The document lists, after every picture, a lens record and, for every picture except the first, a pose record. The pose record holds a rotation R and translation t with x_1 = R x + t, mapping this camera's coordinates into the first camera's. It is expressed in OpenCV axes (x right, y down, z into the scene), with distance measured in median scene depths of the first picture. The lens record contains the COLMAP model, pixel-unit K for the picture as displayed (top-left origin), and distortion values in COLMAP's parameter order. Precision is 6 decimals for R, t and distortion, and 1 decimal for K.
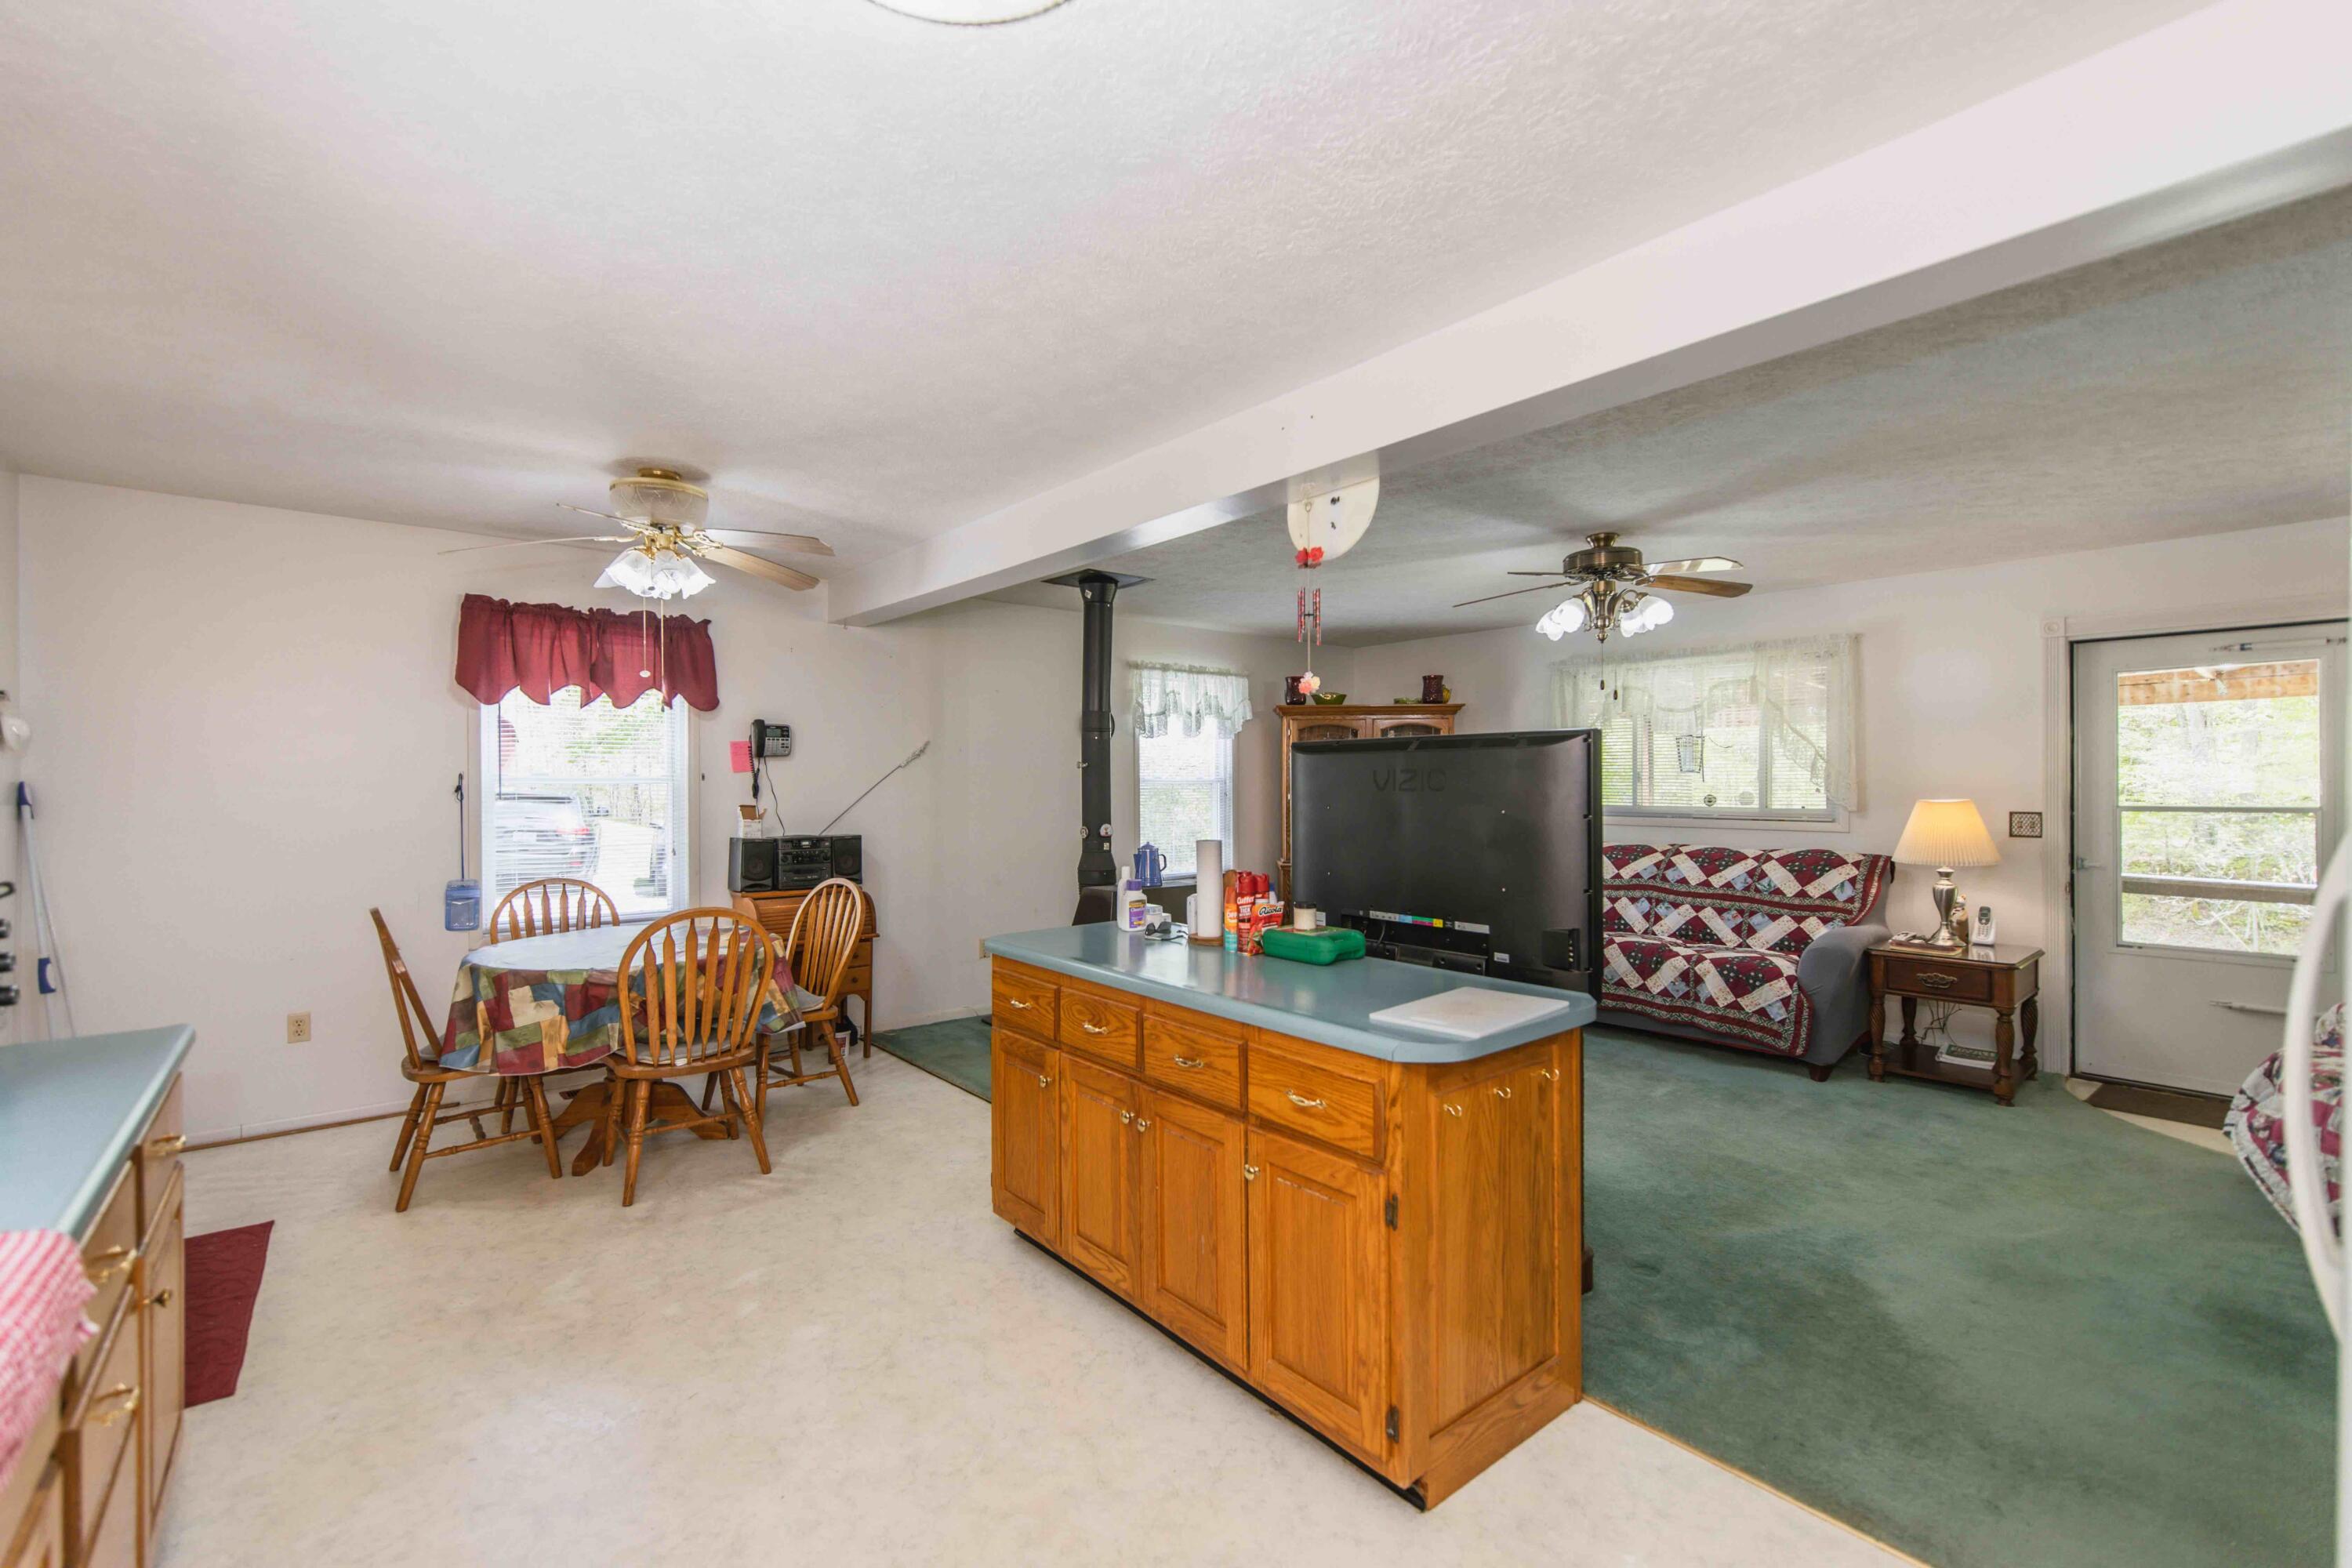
lens RADIAL K [[1014.5, 0, 1179.4], [0, 1014.5, 789.8], [0, 0, 1]] dist [0.017293, -0.000044]
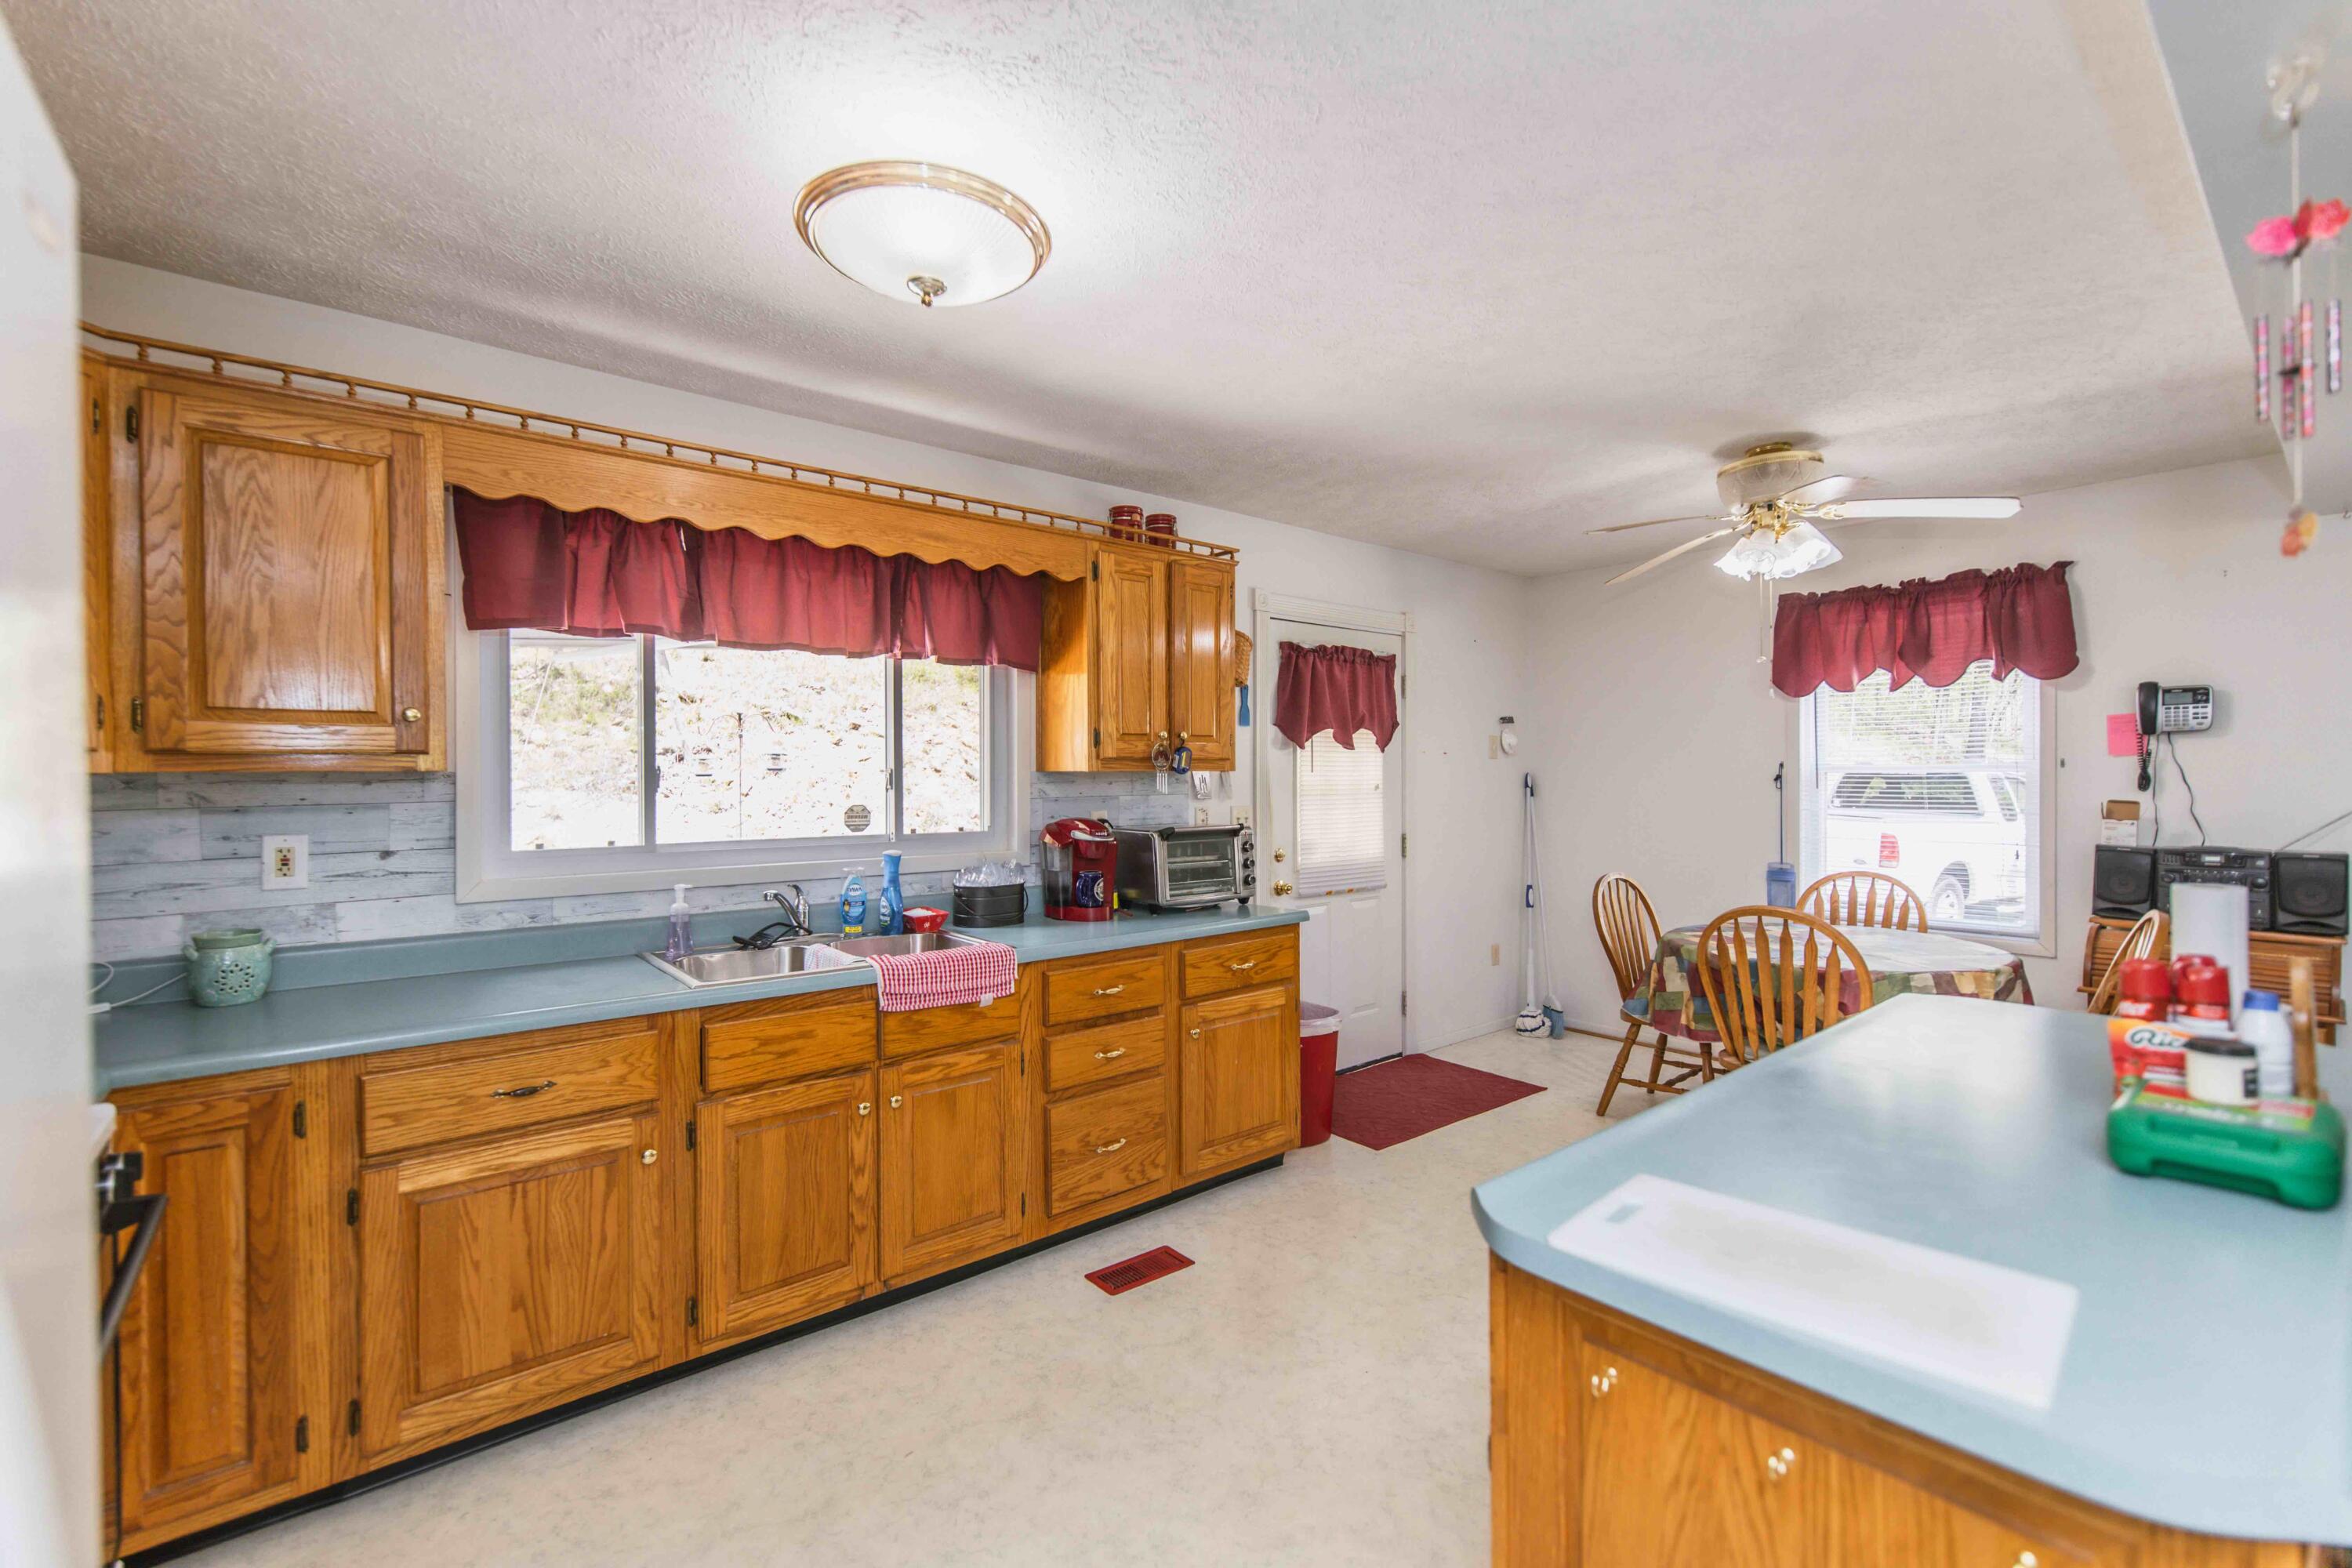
lens RADIAL K [[1014.5, 0, 1163.7], [0, 1014.5, 775.7], [0, 0, 1]] dist [0.017293, -0.000044]
pose [[0.008291, -0.000007, -0.999966, 0.306955], [0.002998, 0.999996, 0.000018, -0.004842], [0.999961, -0.002998, 0.008291, 0.300122]]
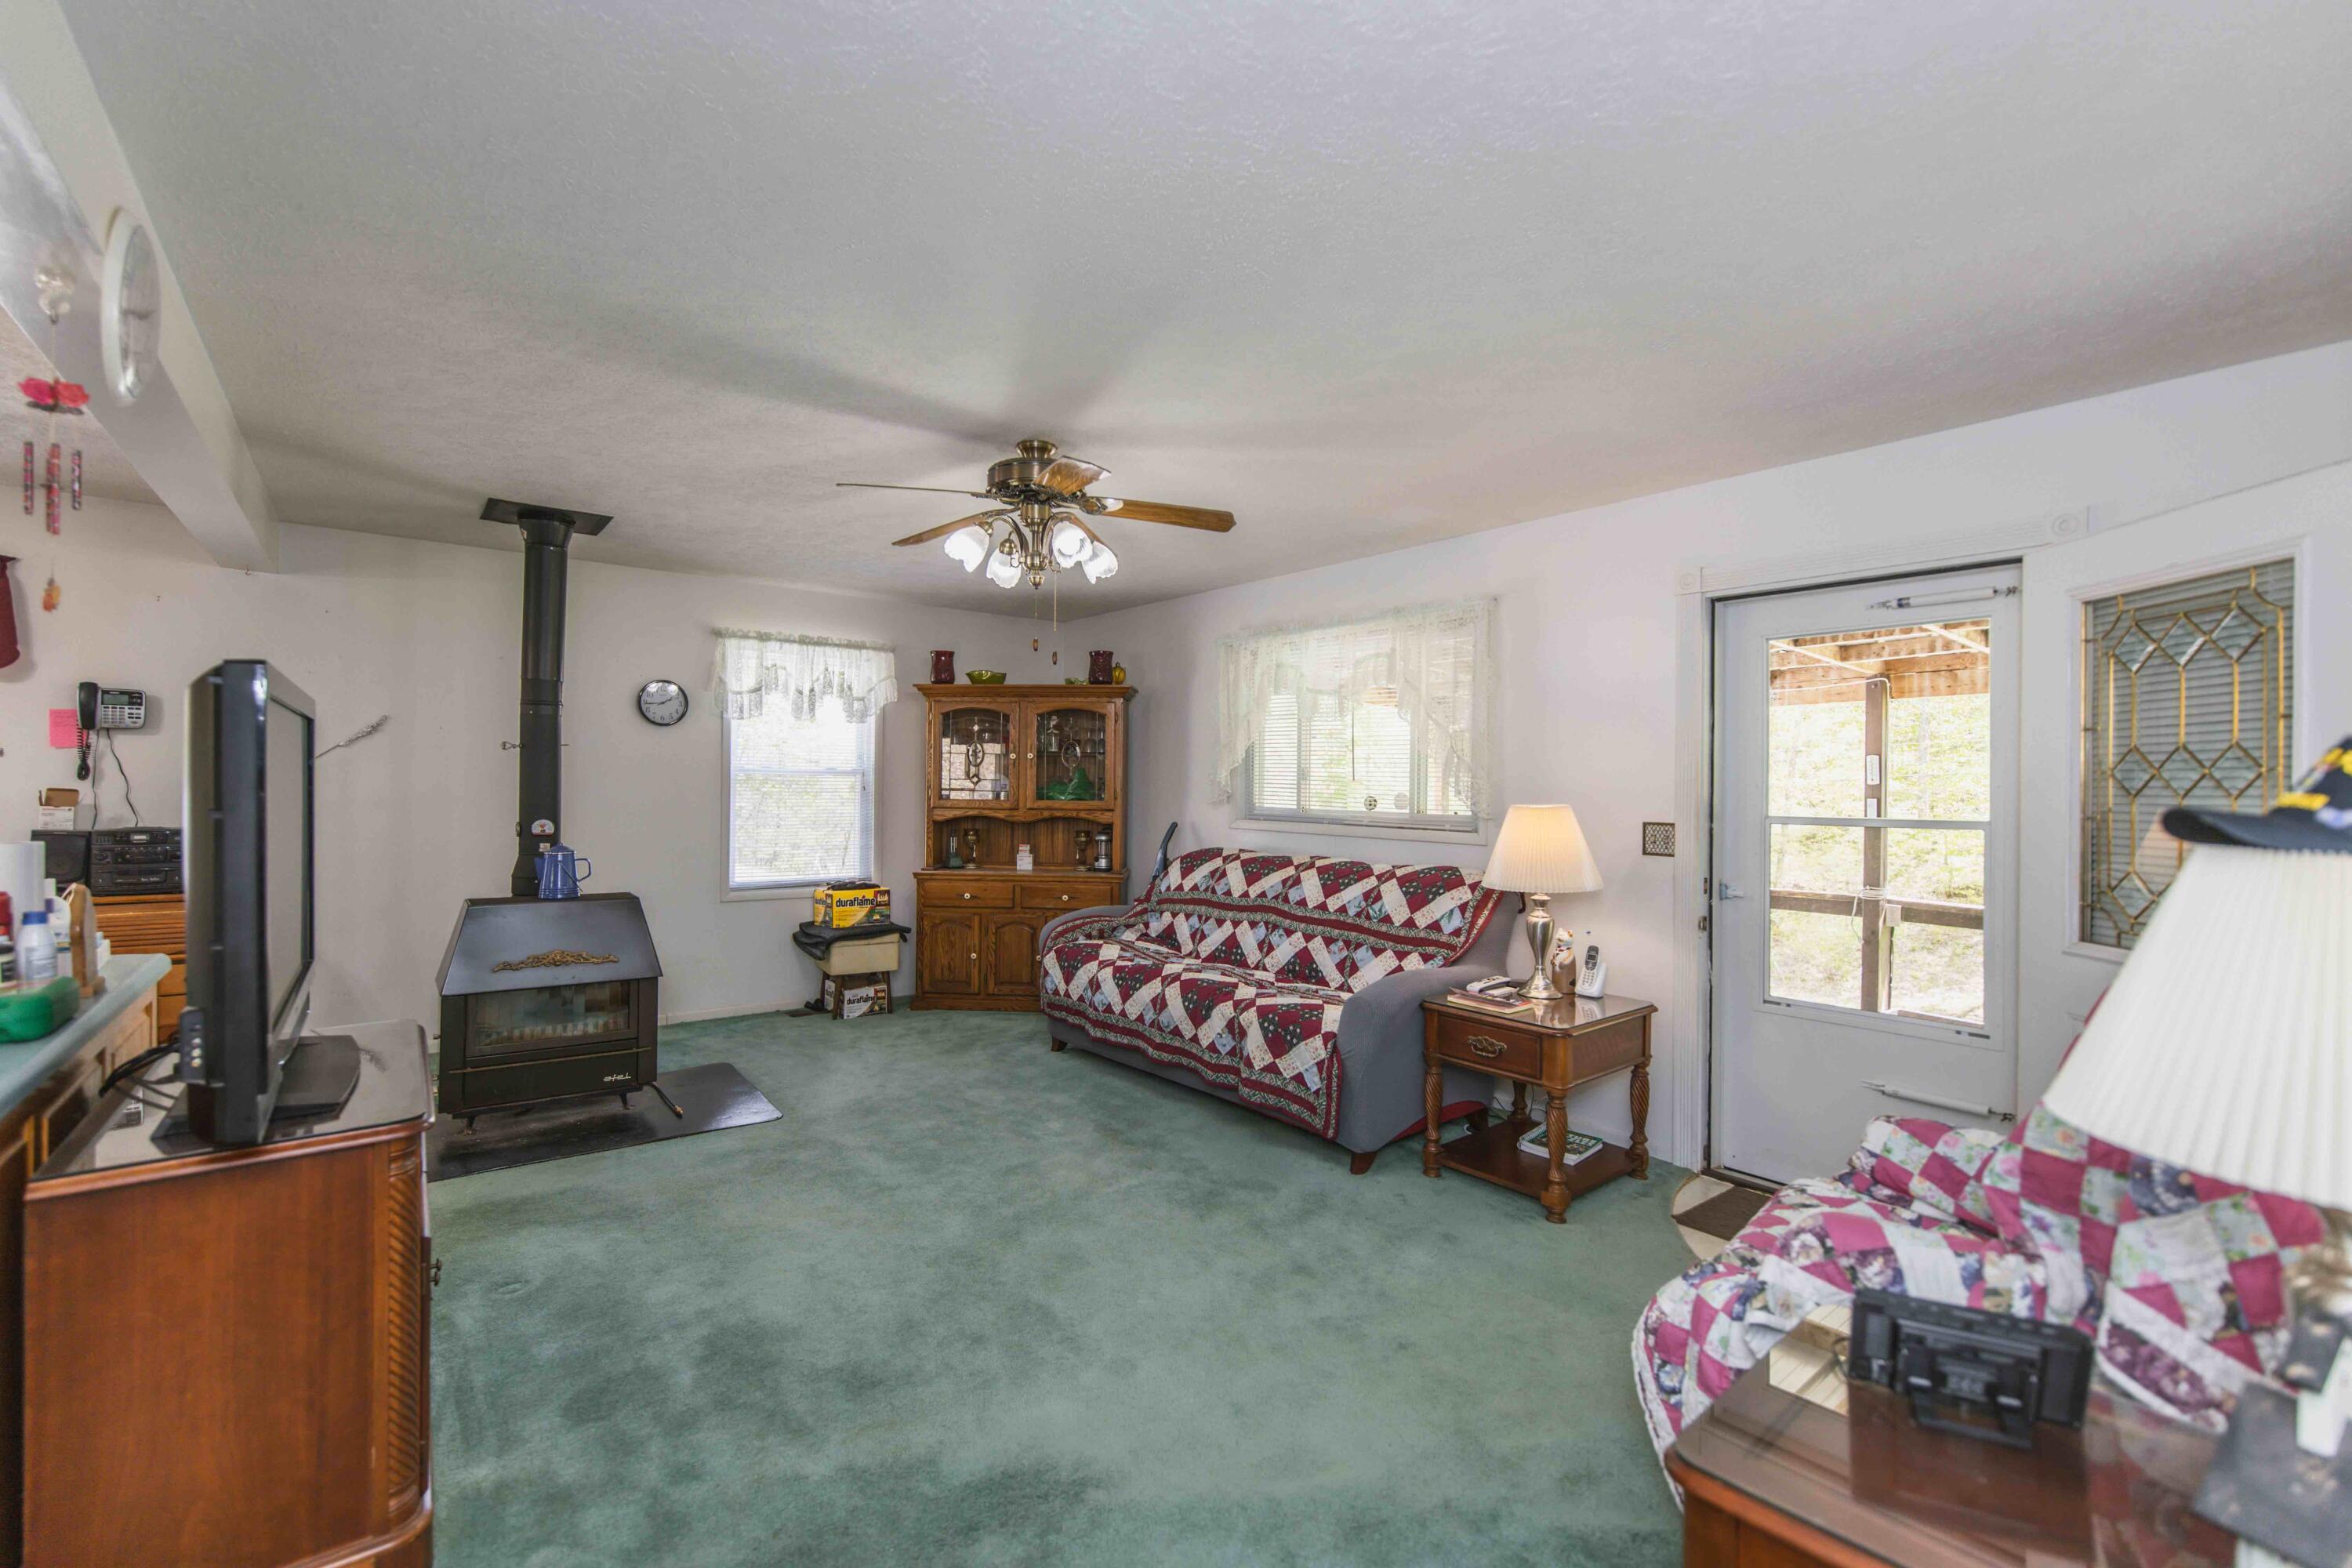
lens RADIAL K [[1014.5, 0, 1160.4], [0, 1014.5, 788.8], [0, 0, 1]] dist [0.017293, -0.000044]
pose [[0.999287, 0.015270, -0.034522, 0.456088], [-0.015354, 0.999880, -0.002160, 0.003596], [0.034485, 0.002689, 0.999402, 0.218343]]
